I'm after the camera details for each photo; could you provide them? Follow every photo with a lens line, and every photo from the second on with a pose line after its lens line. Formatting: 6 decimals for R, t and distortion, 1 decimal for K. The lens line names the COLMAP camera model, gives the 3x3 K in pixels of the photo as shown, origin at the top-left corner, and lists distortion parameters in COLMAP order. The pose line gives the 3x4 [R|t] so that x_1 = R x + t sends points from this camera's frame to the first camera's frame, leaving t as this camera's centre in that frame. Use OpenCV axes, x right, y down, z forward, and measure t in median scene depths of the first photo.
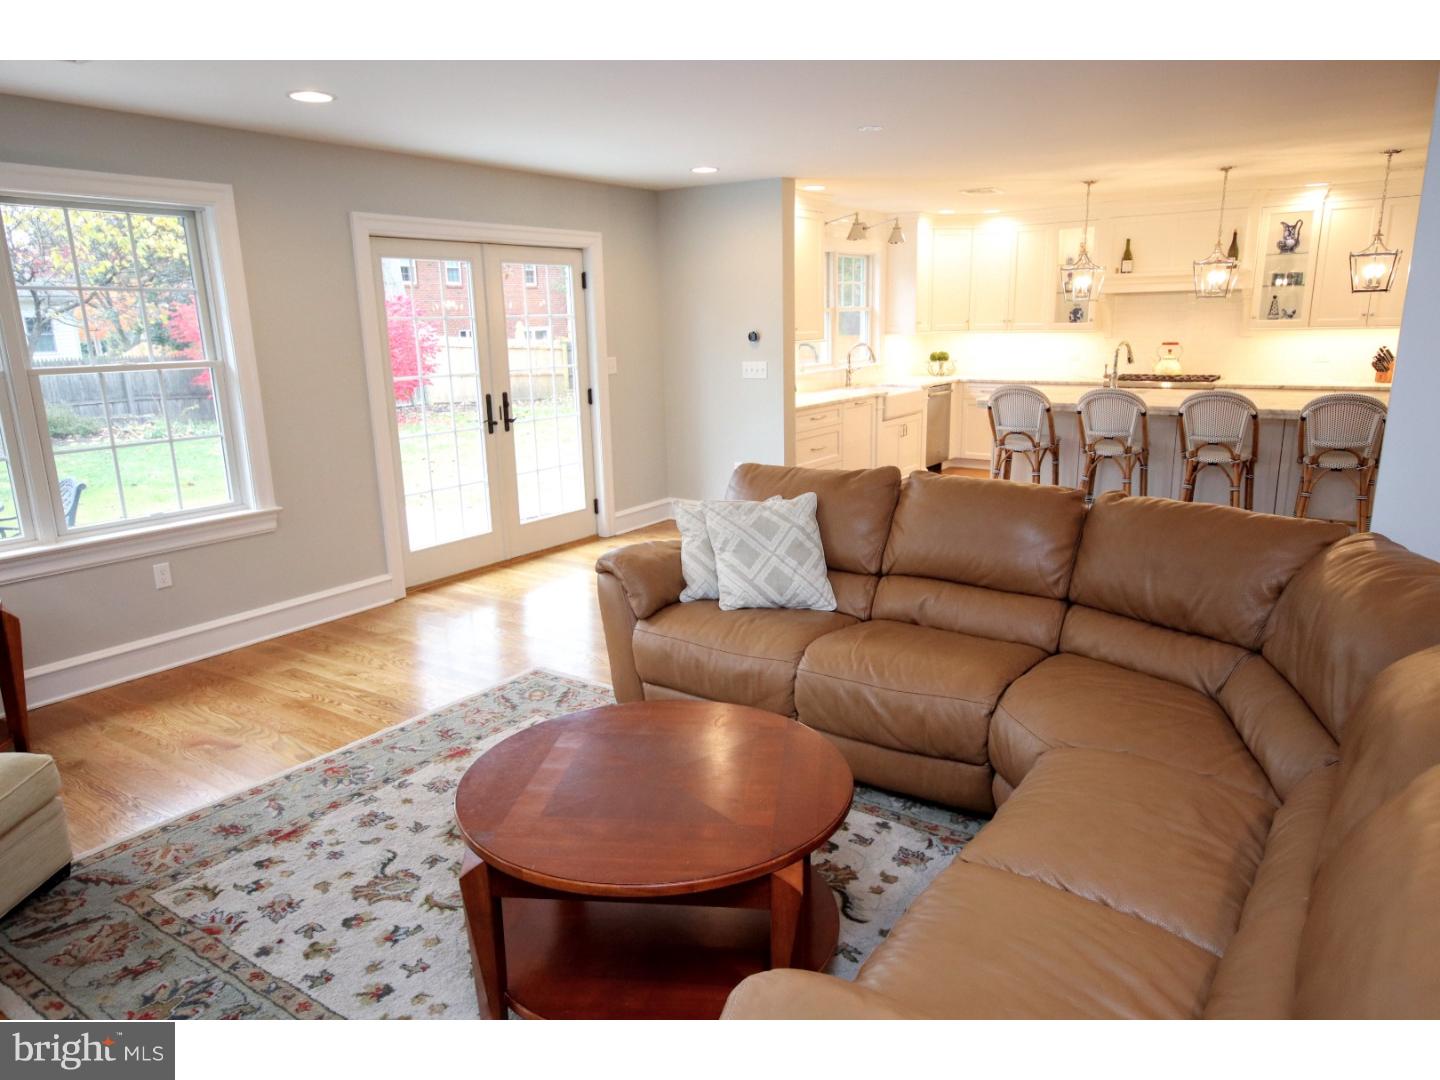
lens RADIAL K [[971.9, 0, 723.3], [0, 971.9, 560.6], [0, 0, 1]] dist [0.007883, 0.007172]
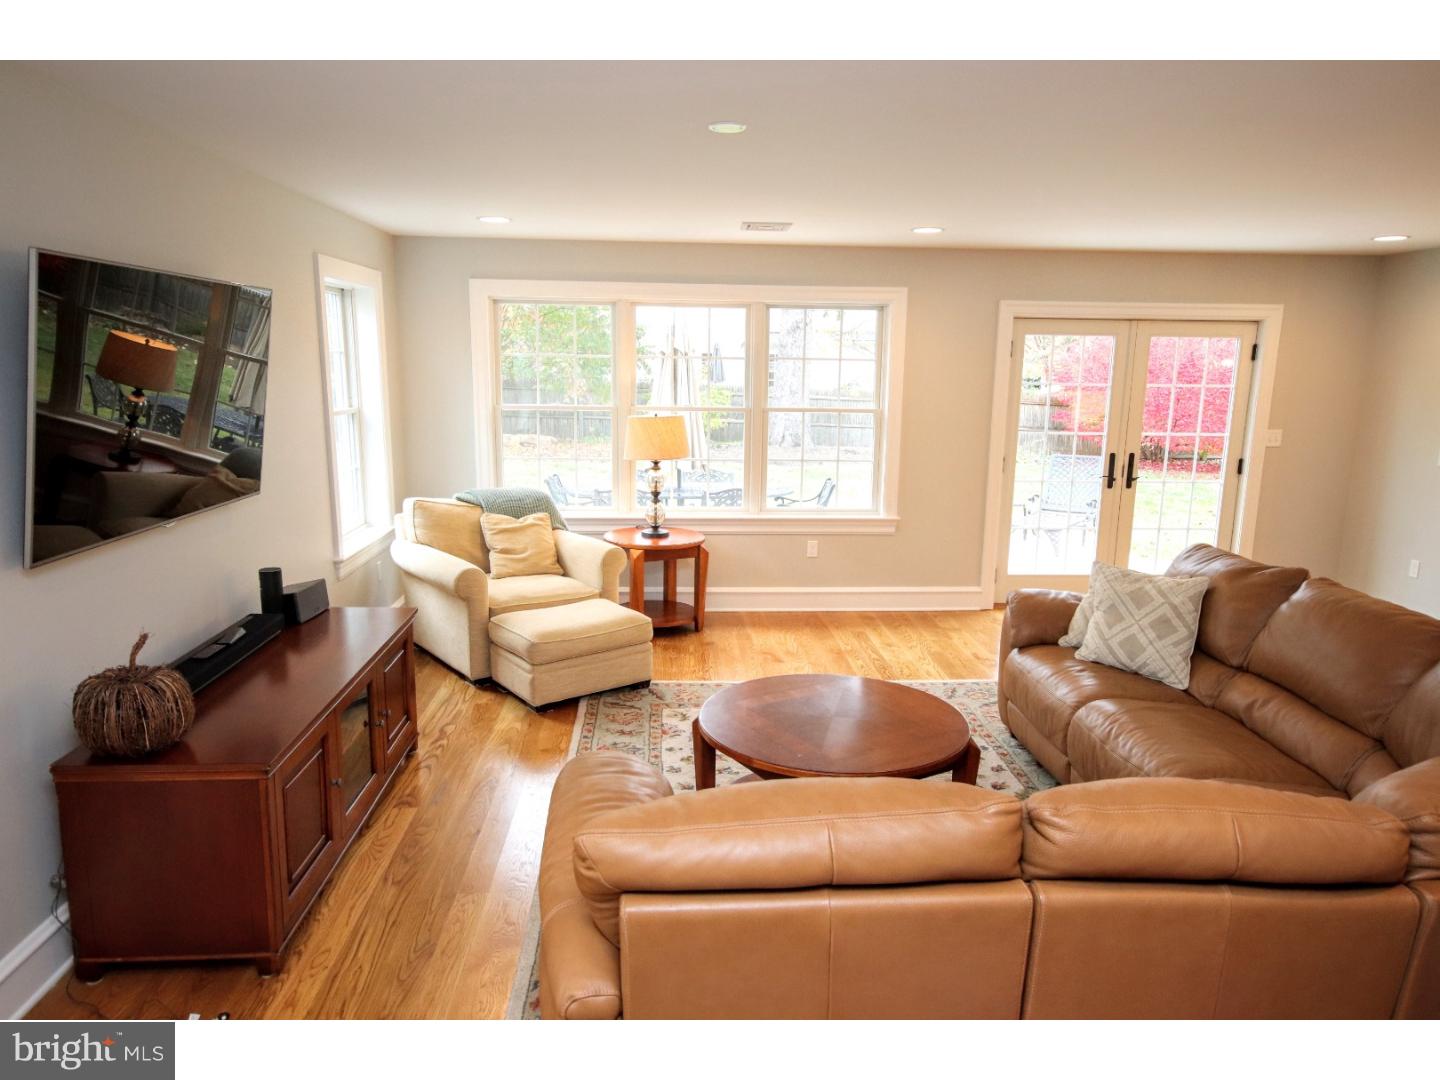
lens RADIAL K [[971.9, 0, 723.3], [0, 971.9, 560.6], [0, 0, 1]] dist [0.007883, 0.007172]
pose [[0.608662, 0.191399, -0.769998, 0.565658], [-0.219895, 0.973145, 0.068074, -0.044300], [0.762350, 0.127885, 0.634404, -0.049491]]
